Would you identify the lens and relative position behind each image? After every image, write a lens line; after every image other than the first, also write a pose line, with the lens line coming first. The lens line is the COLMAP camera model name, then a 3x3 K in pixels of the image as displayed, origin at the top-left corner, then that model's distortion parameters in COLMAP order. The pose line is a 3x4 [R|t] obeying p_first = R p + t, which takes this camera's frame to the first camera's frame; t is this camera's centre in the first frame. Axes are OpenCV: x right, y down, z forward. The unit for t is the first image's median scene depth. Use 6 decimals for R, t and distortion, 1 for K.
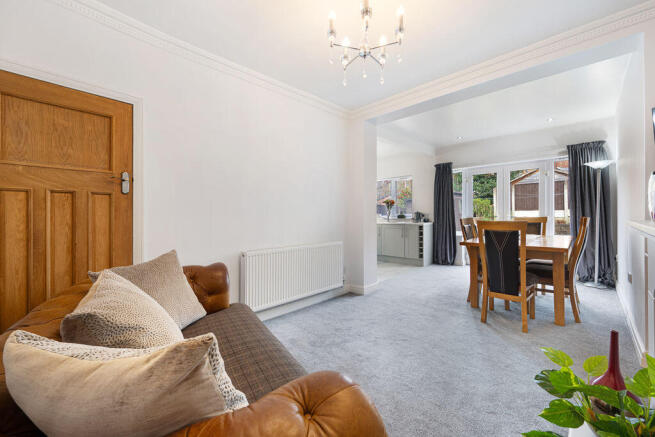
lens RADIAL K [[269.0, 0, 325.6], [0, 269.0, 216.5], [0, 0, 1]] dist [0.000463, 0.000088]
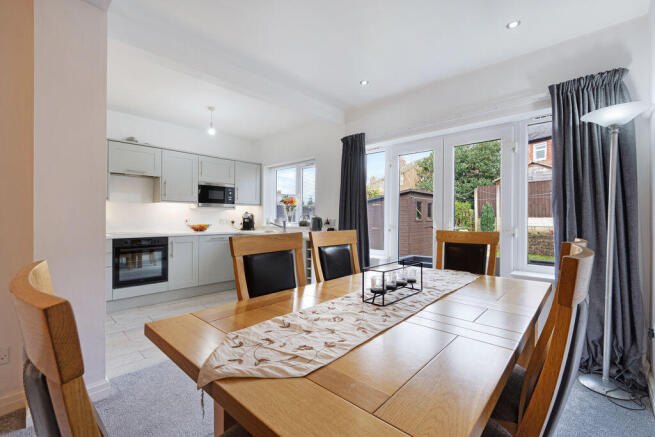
lens RADIAL K [[286.4, 0, 329.1], [0, 286.4, 217.6], [0, 0, 1]] dist [0.002240, 0.000081]
pose [[0.999451, 0.017689, 0.028013, 0.505335], [-0.017363, 0.999779, -0.011839, -0.011636], [-0.028216, 0.011346, 0.999537, 0.511243]]
